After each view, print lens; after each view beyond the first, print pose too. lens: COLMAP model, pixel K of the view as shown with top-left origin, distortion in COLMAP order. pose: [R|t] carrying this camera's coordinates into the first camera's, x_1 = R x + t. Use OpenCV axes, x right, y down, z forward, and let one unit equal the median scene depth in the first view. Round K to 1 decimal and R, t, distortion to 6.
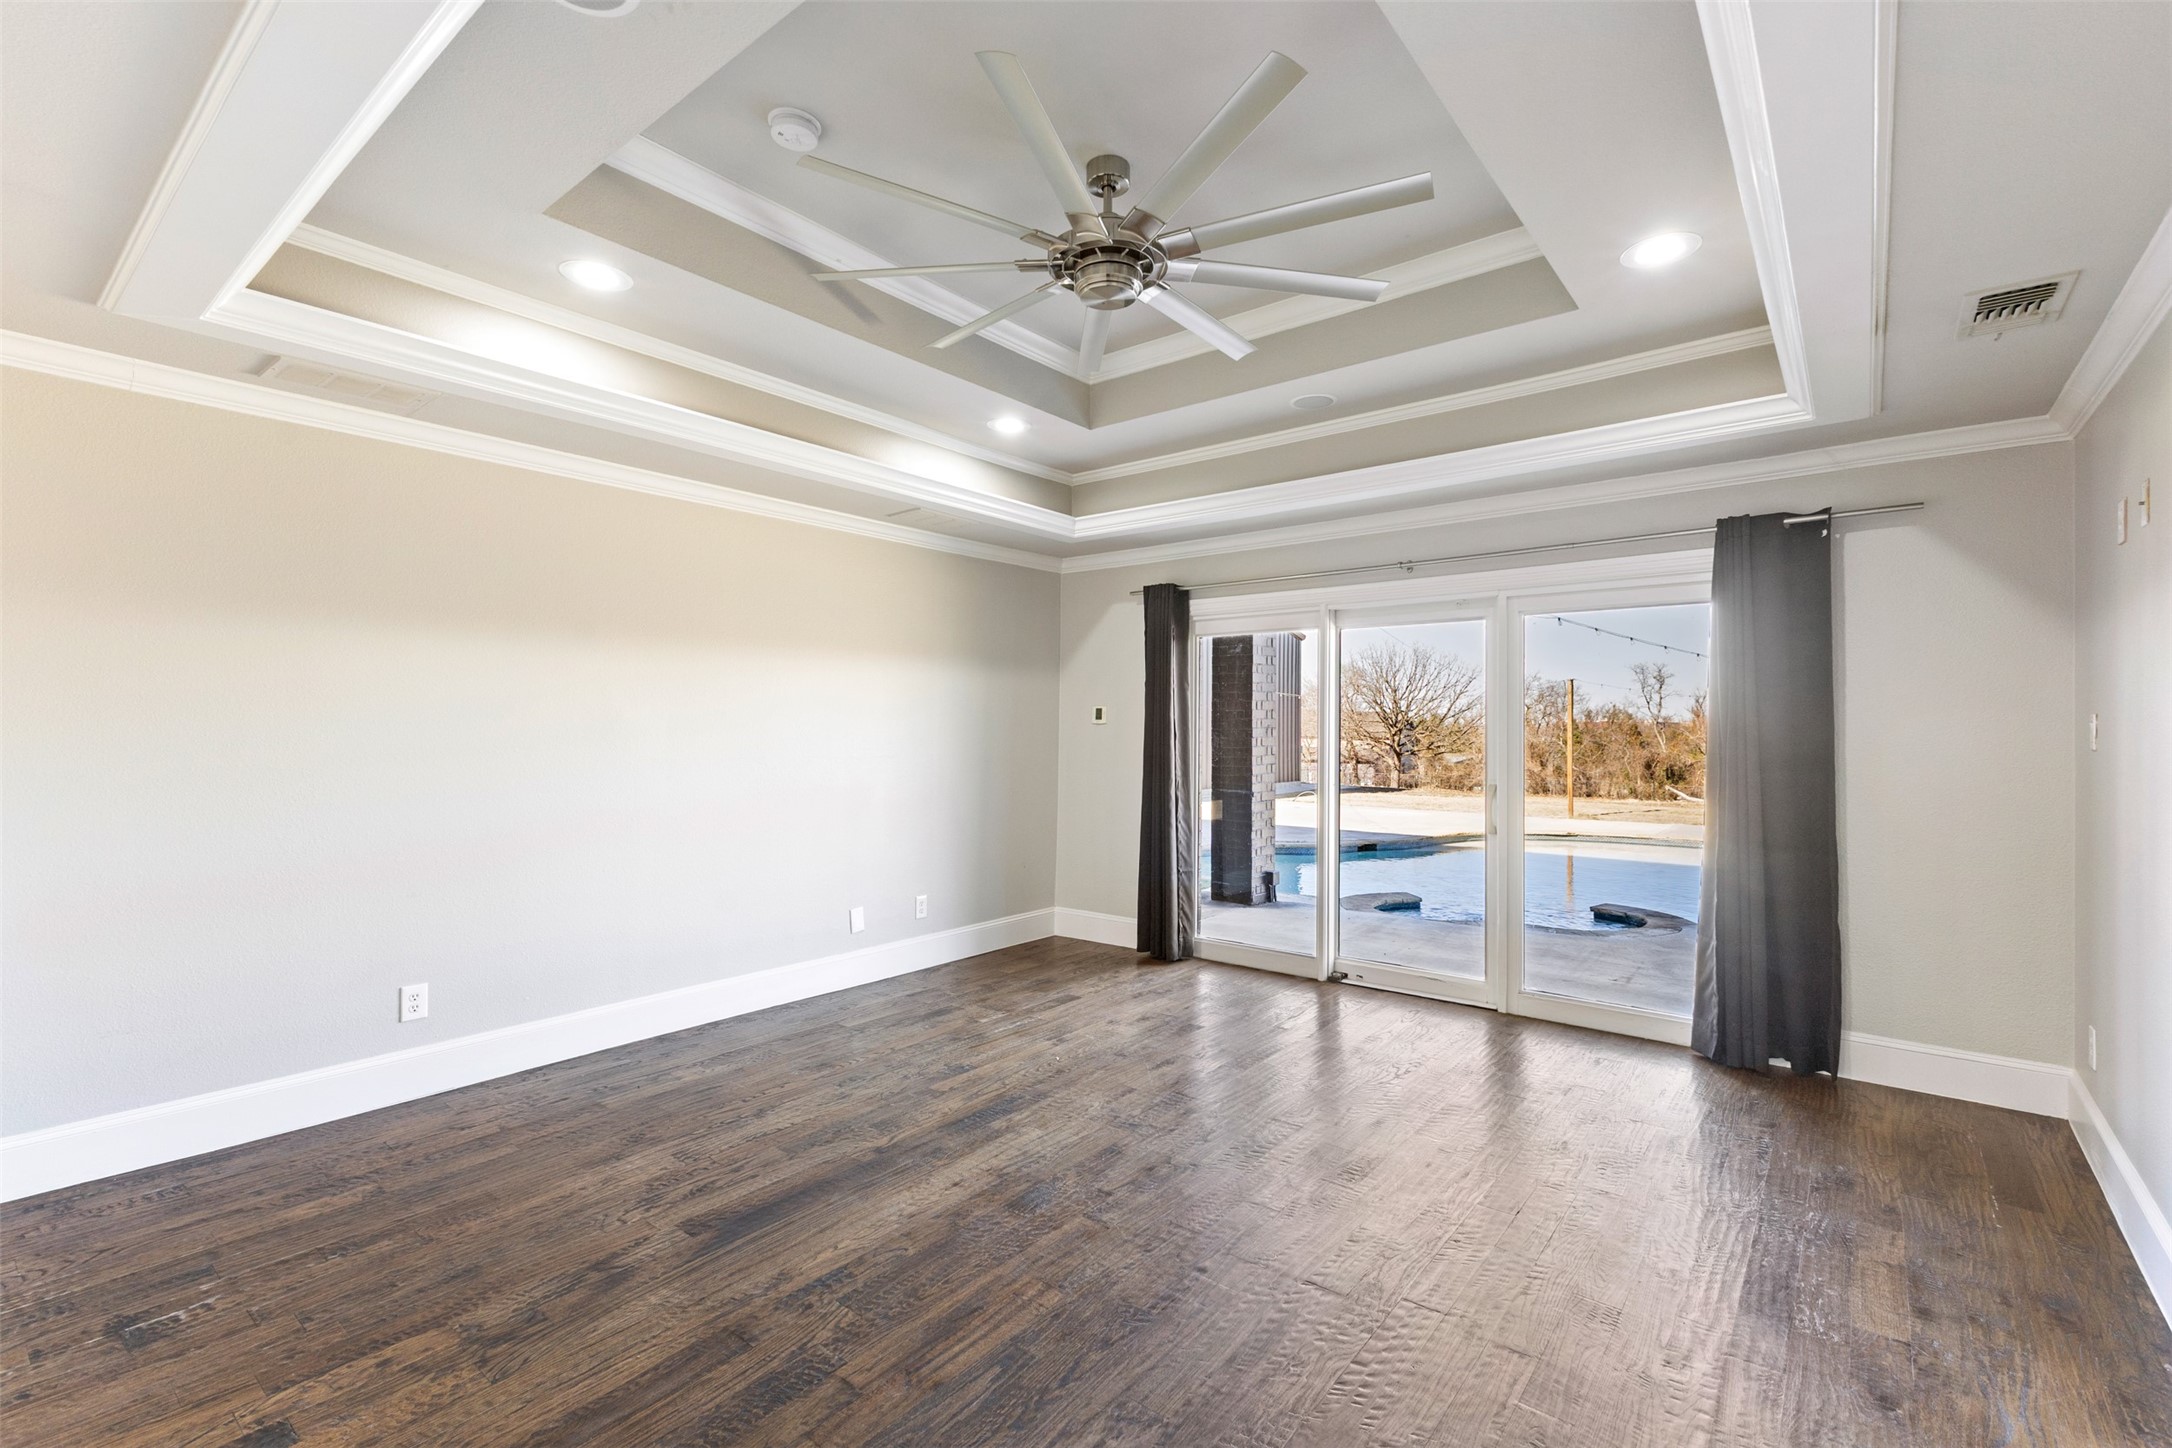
lens RADIAL K [[949.9, 0, 1086.8], [0, 949.9, 726.6], [0, 0, 1]] dist [-0.000110, -0.000007]
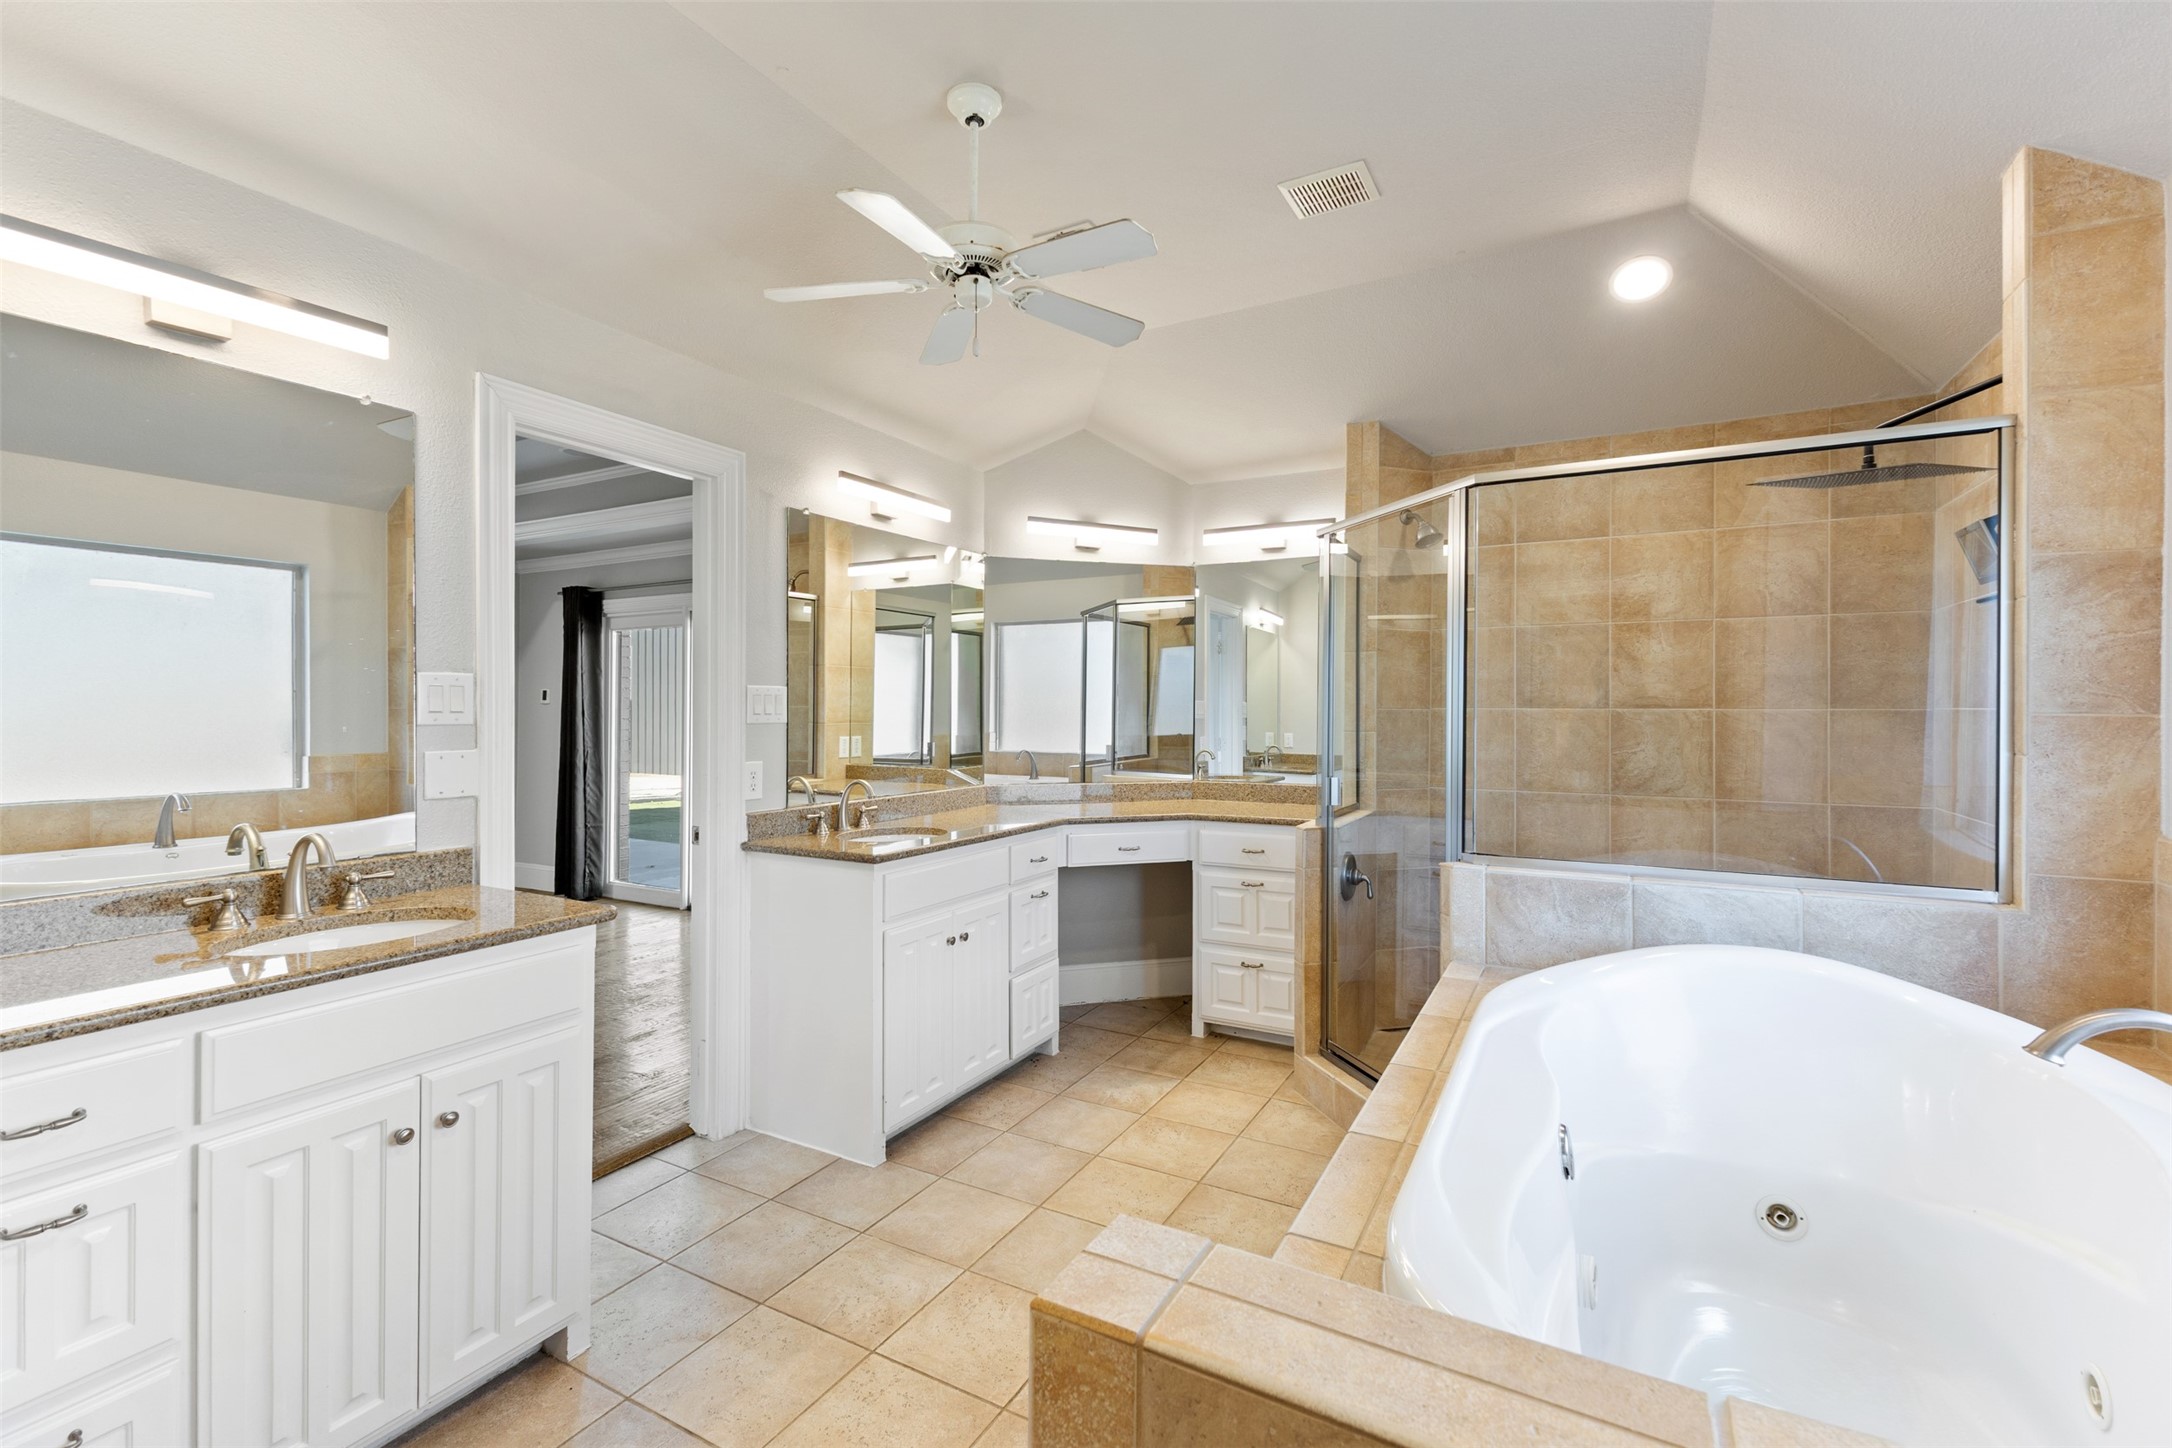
lens RADIAL K [[949.9, 0, 1081.8], [0, 949.9, 718.4], [0, 0, 1]] dist [-0.000110, -0.000007]
pose [[0.984735, -0.003250, 0.174027, 0.502714], [0.001909, 0.999967, 0.007873, 0.007823], [-0.174047, -0.007421, 0.984709, -0.290389]]
